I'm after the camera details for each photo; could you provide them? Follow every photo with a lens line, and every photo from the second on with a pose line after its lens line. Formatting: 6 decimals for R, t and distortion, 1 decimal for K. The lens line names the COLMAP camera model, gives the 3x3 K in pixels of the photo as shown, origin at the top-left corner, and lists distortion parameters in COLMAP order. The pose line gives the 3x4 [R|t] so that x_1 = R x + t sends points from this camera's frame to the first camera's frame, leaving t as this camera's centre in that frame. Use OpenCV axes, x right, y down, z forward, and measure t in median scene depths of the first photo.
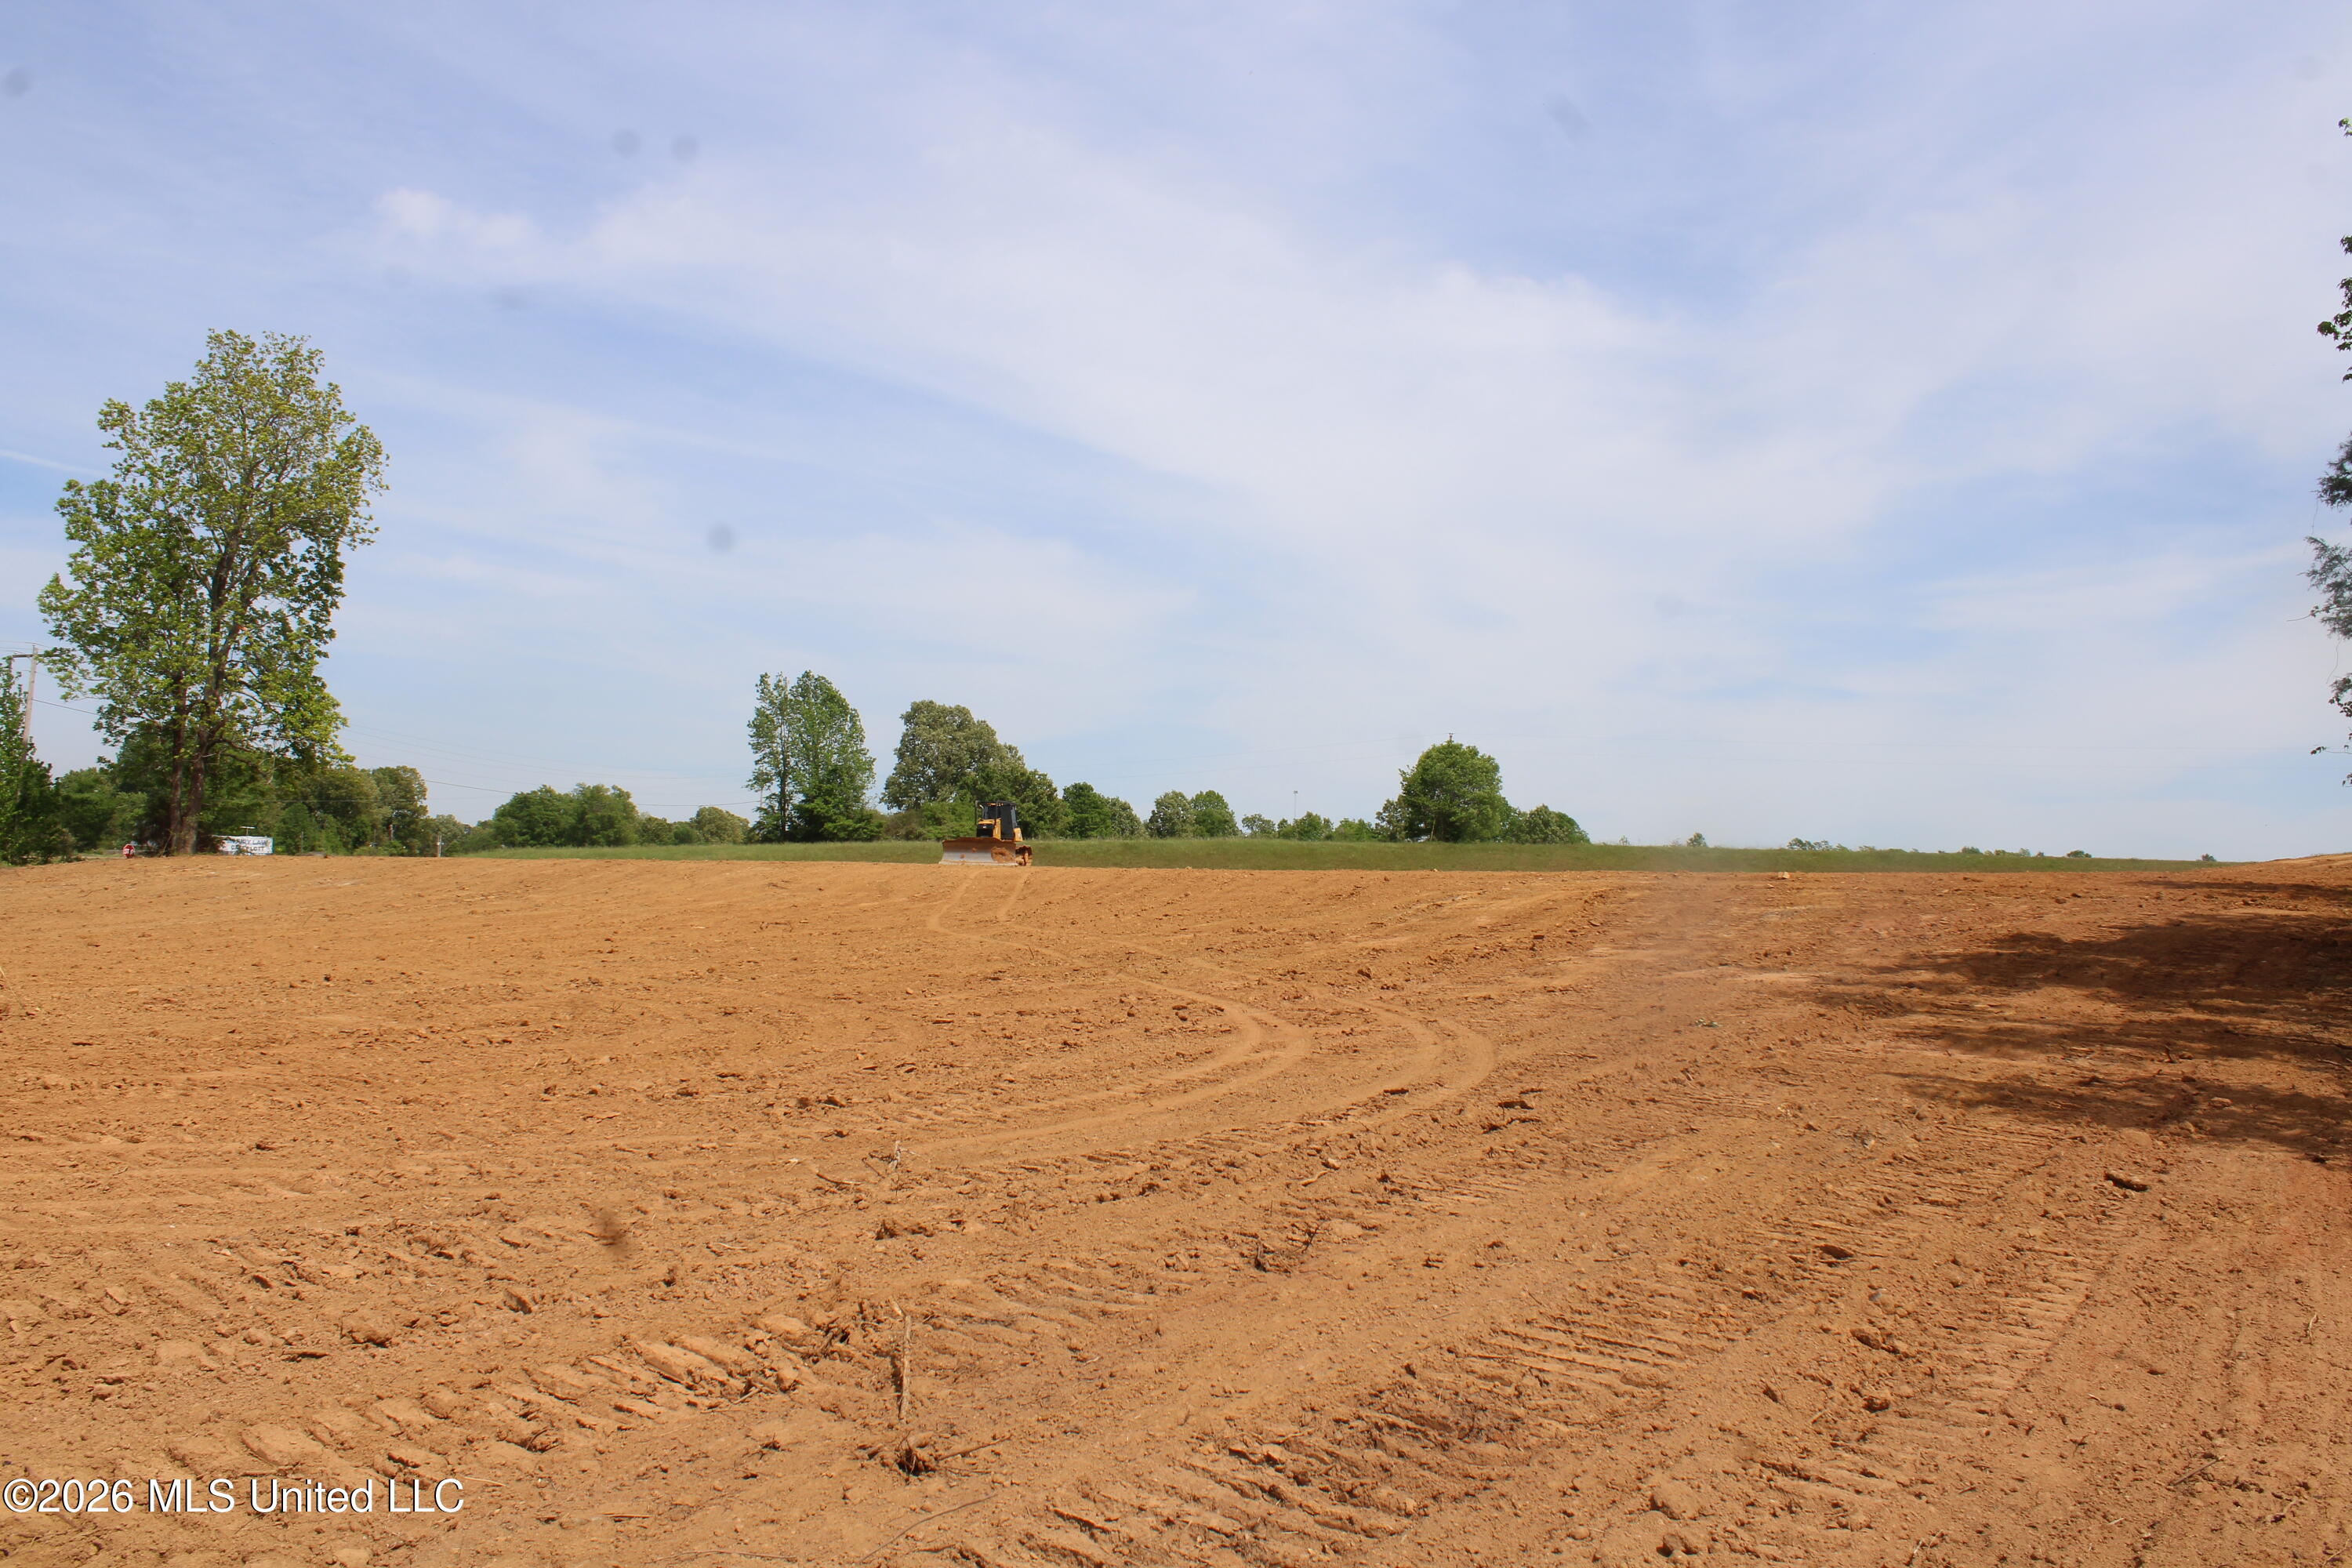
lens RADIAL K [[2045.7, 0, 1168.9], [0, 2045.7, 797.2], [0, 0, 1]] dist [-0.143013, 0.008514]
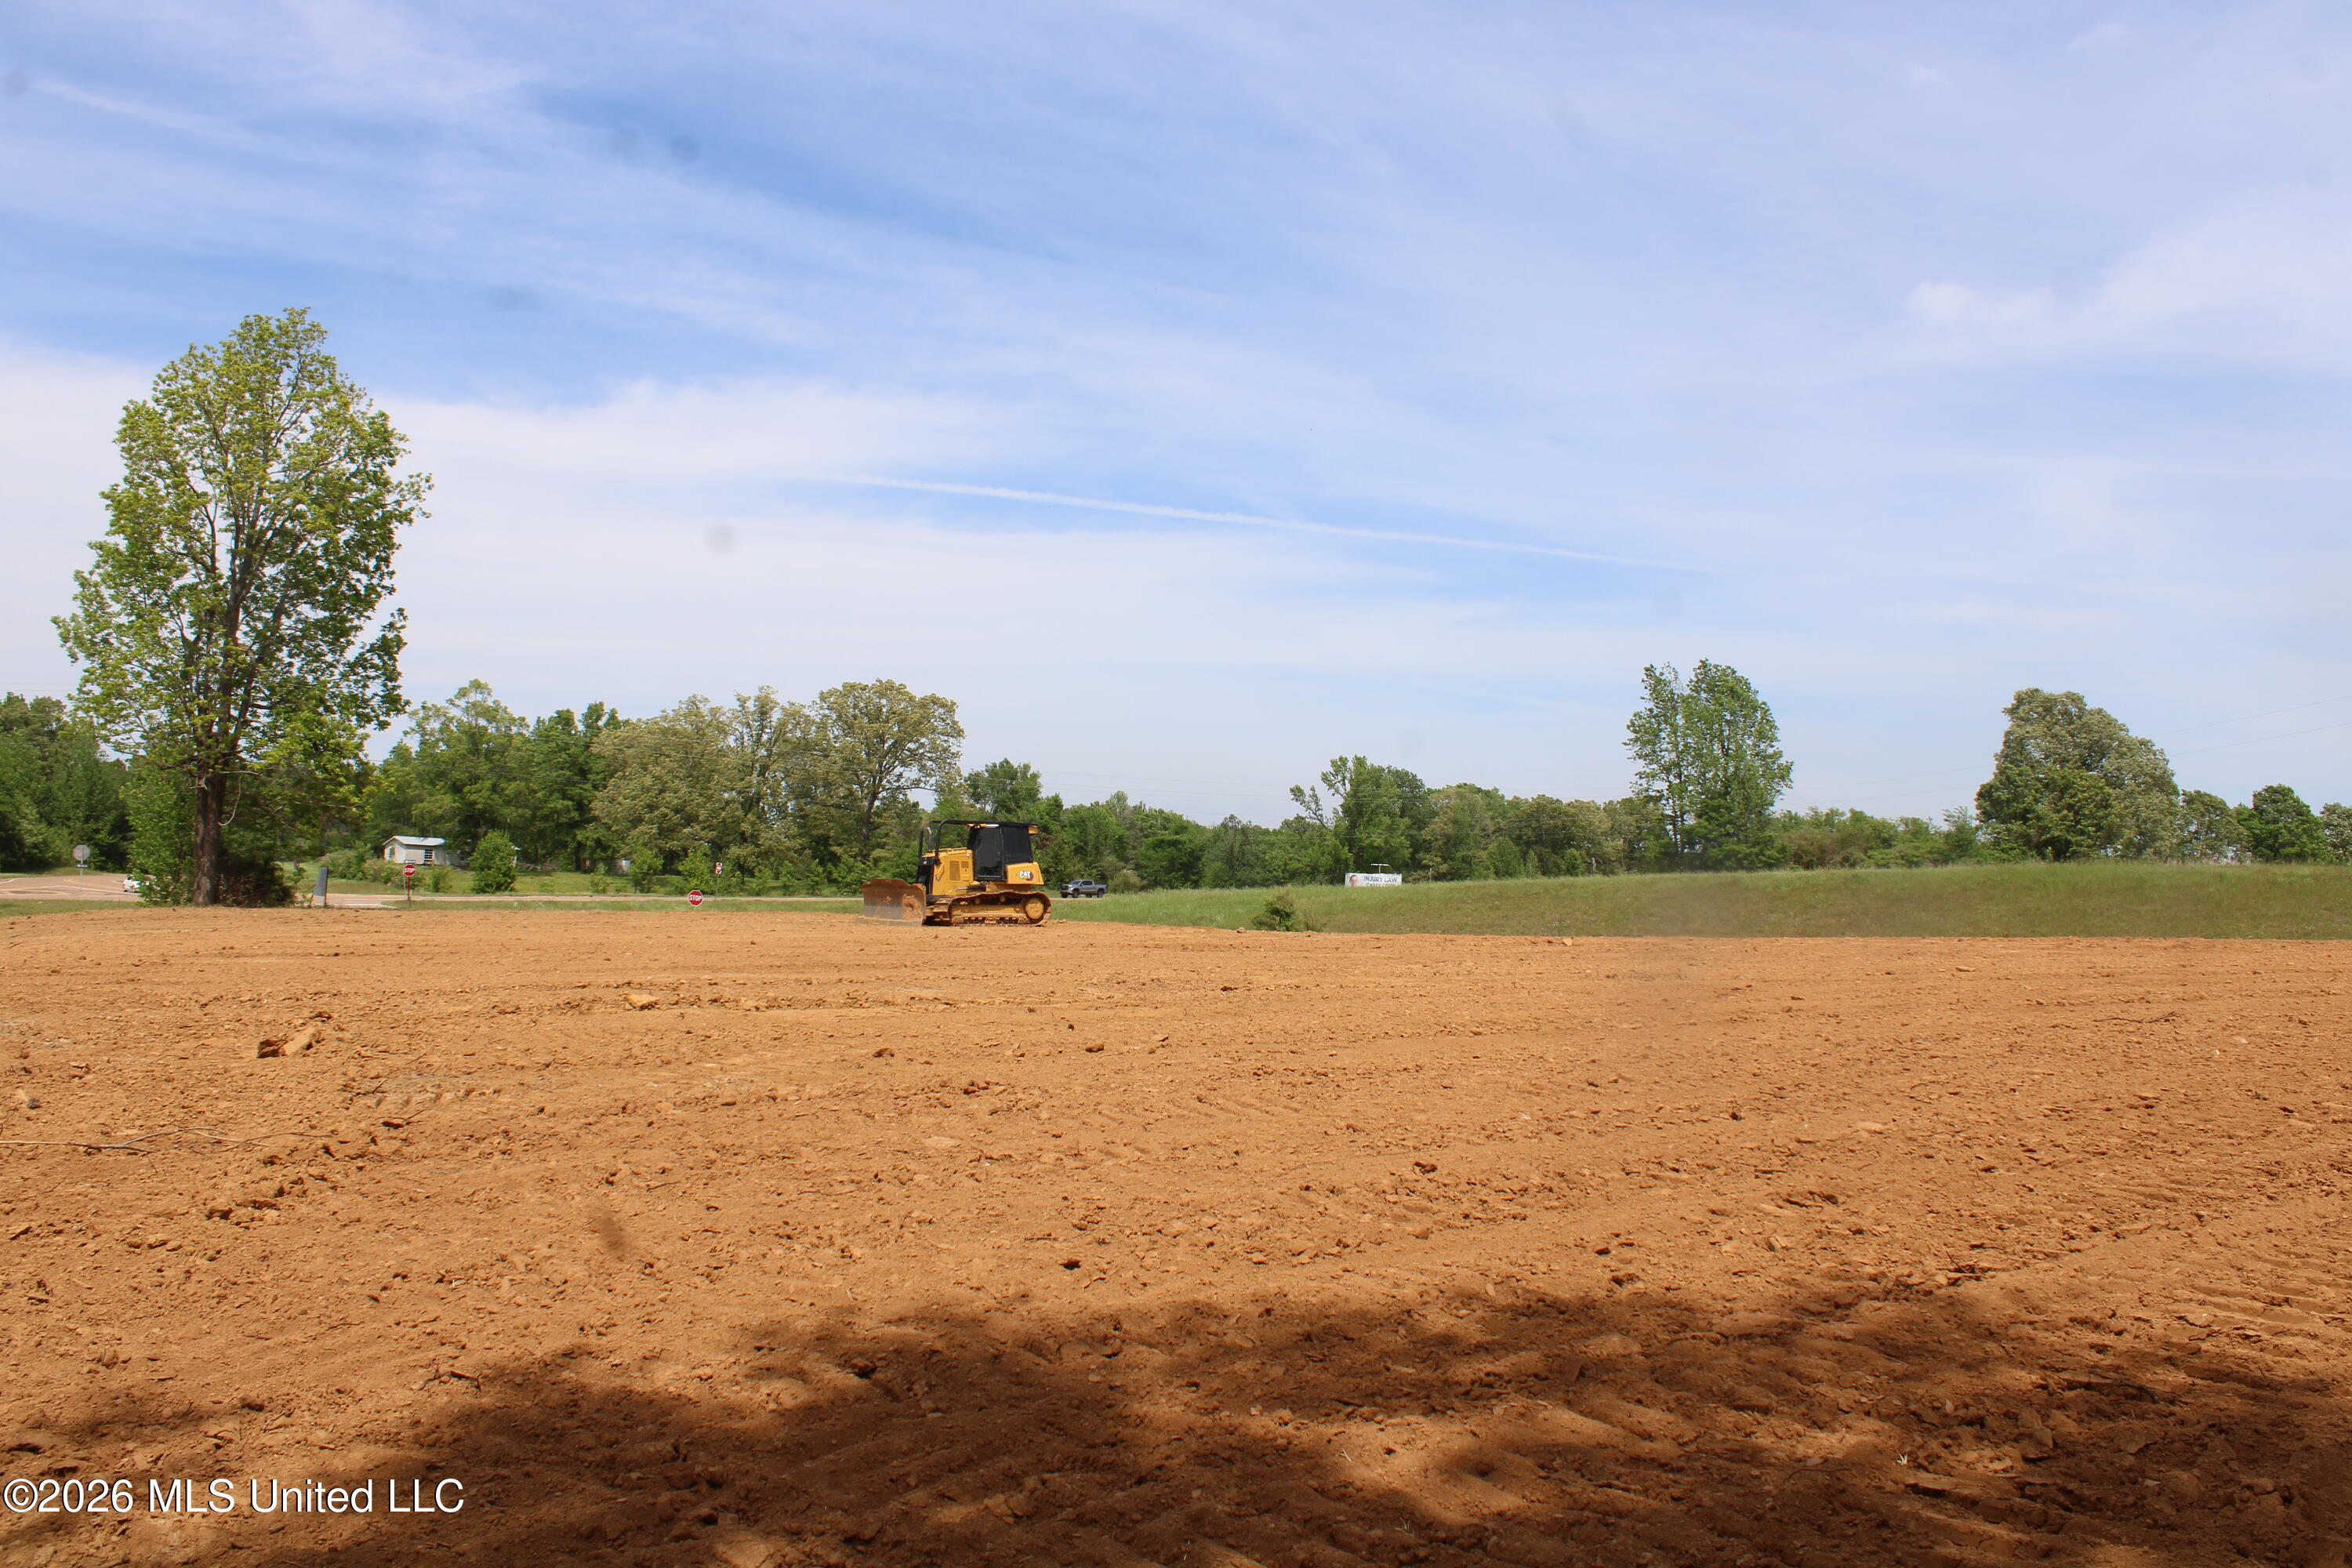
lens RADIAL K [[2045.7, 0, 1168.9], [0, 2045.7, 797.2], [0, 0, 1]] dist [-0.143013, 0.008514]
pose [[0.808582, -0.009860, -0.588301, 0.115293], [0.008289, 0.999951, -0.005366, -0.003930], [0.588326, -0.000537, 0.808624, 0.237346]]
